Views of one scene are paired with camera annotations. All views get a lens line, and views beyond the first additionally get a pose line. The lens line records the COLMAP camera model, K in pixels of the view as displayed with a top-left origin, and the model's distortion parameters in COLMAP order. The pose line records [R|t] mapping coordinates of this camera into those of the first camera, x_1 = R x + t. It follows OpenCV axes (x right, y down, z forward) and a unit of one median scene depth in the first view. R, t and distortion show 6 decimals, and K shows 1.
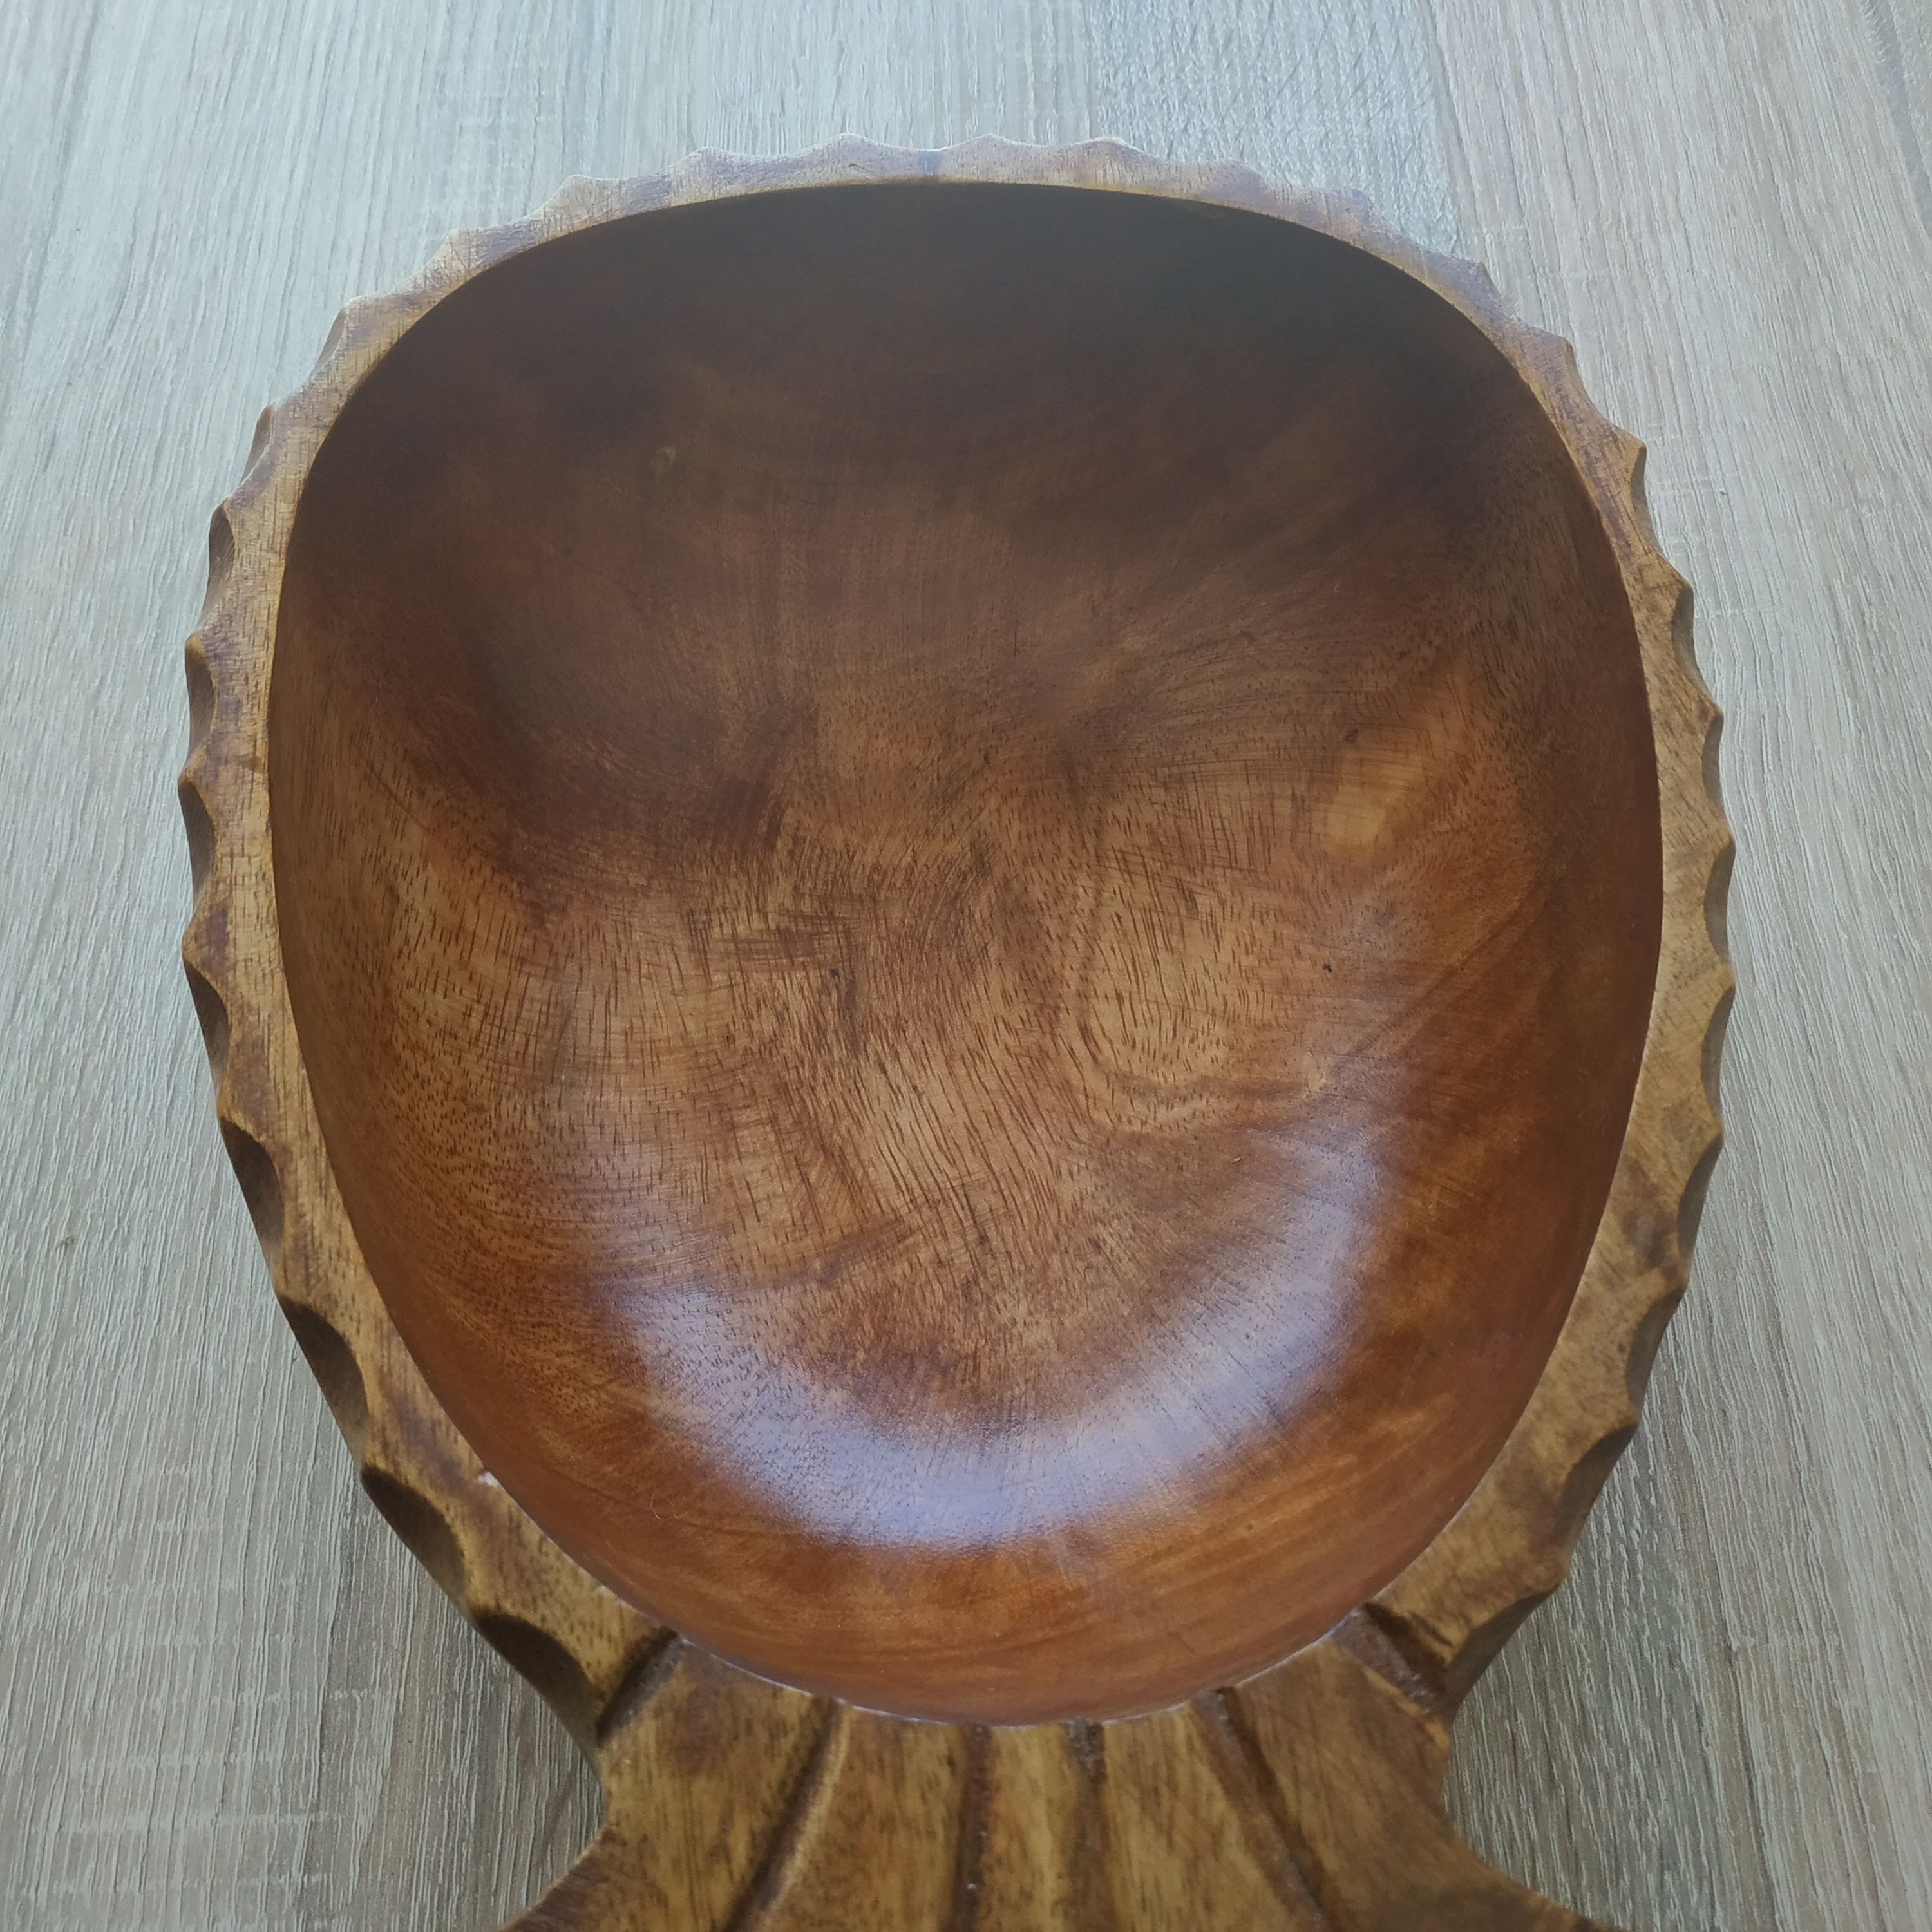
lens RADIAL K [[1732.7, 0, 949.1], [0, 1732.7, 1038.6], [0, 0, 1]] dist [-0.023196, 0.000000]
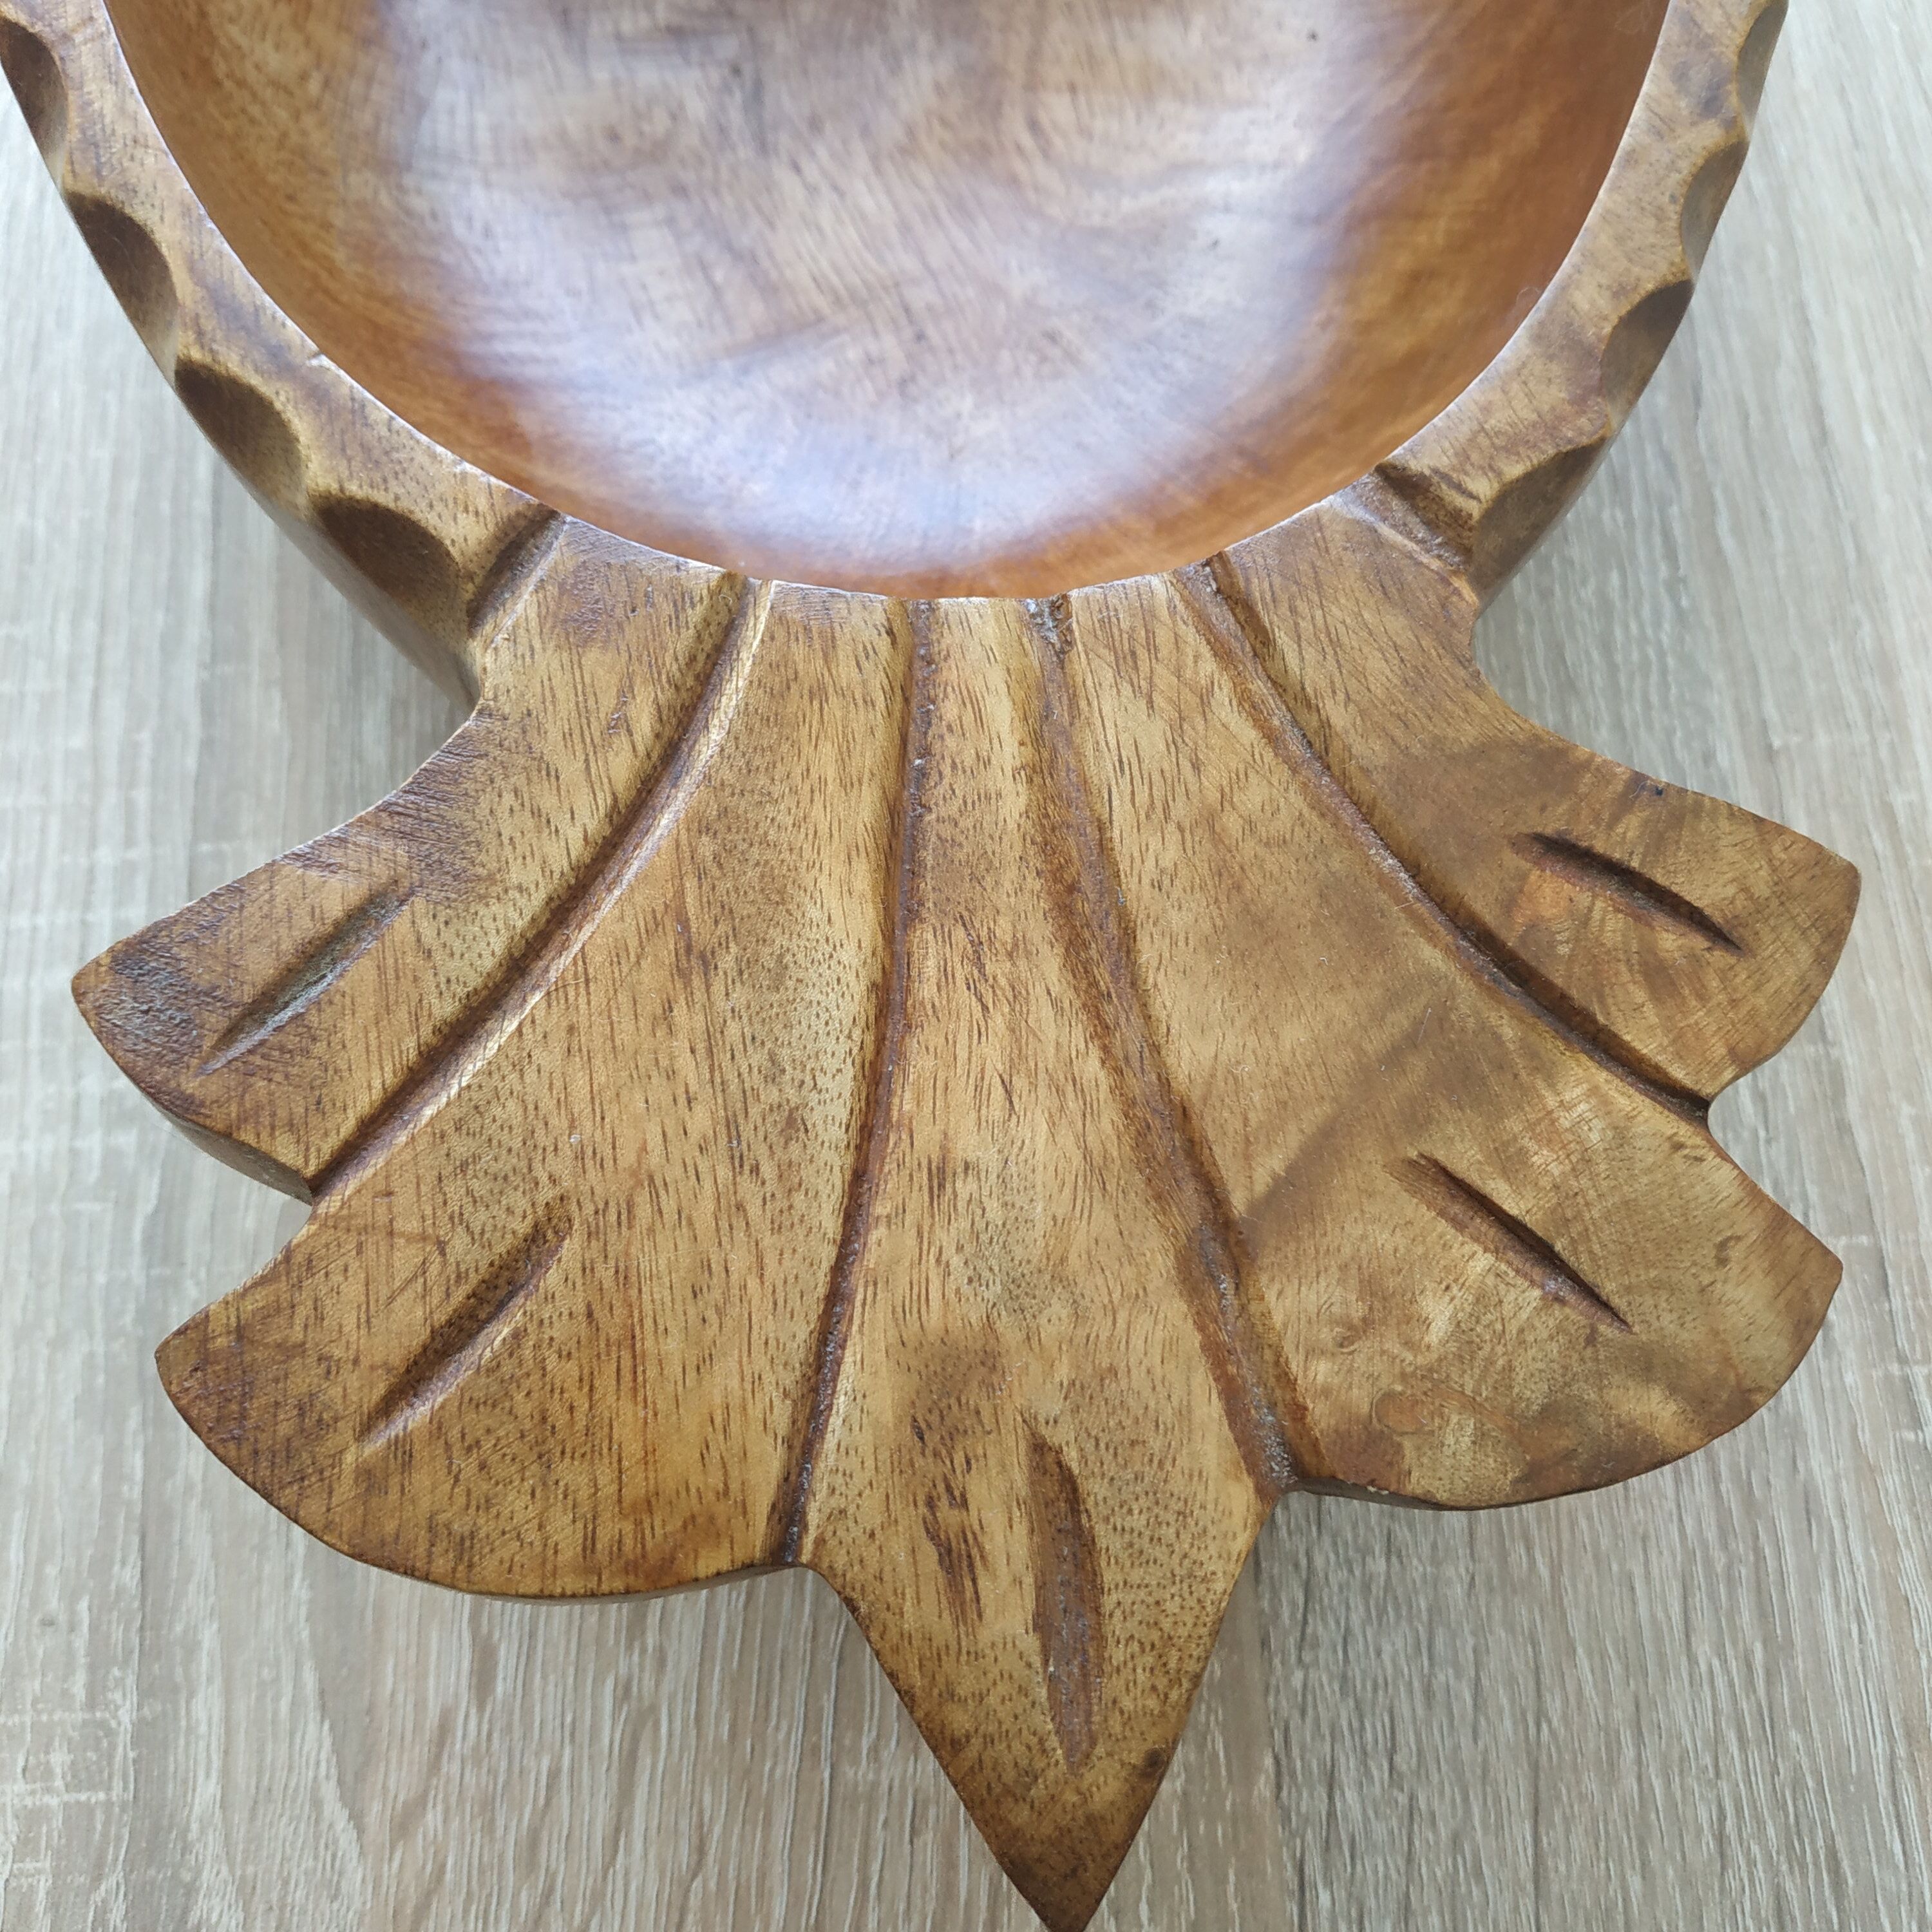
lens RADIAL K [[1732.7, 0, 935.9], [0, 1732.7, 1015.9], [0, 0, 1]] dist [-0.023196, 0.000000]
pose [[0.999309, -0.034593, 0.013601, 0.005192], [0.032697, 0.992115, 0.120987, 0.472714], [-0.017679, -0.120459, 0.992561, 0.131705]]
